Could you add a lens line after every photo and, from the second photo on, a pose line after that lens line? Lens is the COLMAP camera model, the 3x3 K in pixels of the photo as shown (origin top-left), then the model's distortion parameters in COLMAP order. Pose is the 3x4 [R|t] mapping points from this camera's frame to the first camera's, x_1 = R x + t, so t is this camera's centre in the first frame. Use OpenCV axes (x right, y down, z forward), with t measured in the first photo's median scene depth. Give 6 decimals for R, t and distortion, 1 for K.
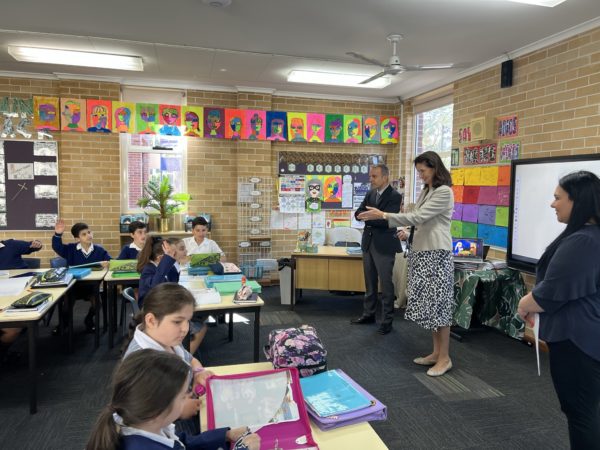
lens RADIAL K [[447.0, 0, 302.4], [0, 447.0, 234.8], [0, 0, 1]] dist [0.066341, -0.097370]
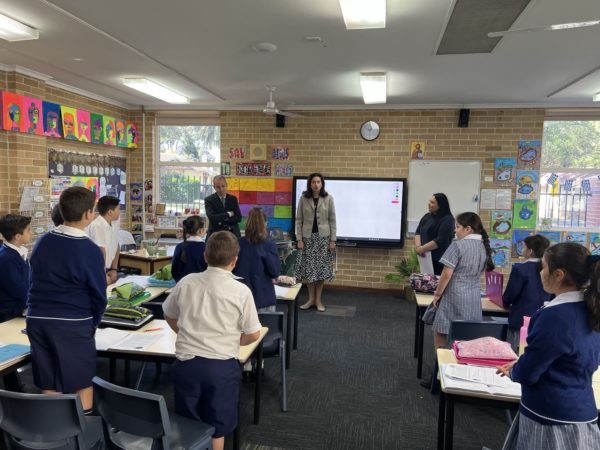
lens RADIAL K [[447.0, 0, 302.4], [0, 447.0, 234.8], [0, 0, 1]] dist [0.066341, -0.097370]
pose [[0.427442, -0.100062, 0.898488, -0.657852], [0.078176, 0.994224, 0.073532, -0.050658], [-0.900657, 0.038810, 0.432795, 0.205473]]
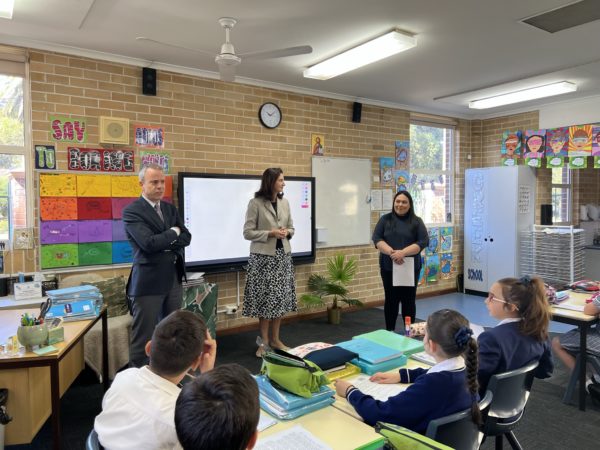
lens RADIAL K [[447.0, 0, 302.4], [0, 447.0, 234.8], [0, 0, 1]] dist [0.066341, -0.097370]
pose [[-0.346668, -0.060709, 0.936021, -0.413197], [0.112928, 0.987943, 0.105901, -0.069821], [-0.931165, 0.142416, -0.335632, 0.758079]]
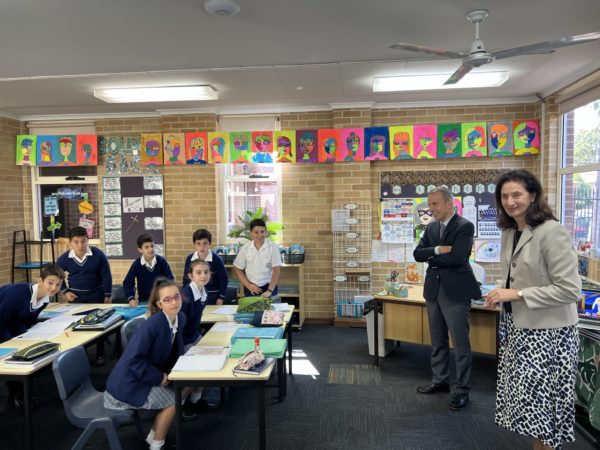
lens RADIAL K [[447.0, 0, 302.4], [0, 447.0, 234.8], [0, 0, 1]] dist [0.066341, -0.097370]
pose [[0.929492, -0.000590, -0.368842, 0.131065], [-0.012355, 0.999388, -0.032731, -0.036040], [0.368636, 0.034980, 0.928915, 0.146073]]
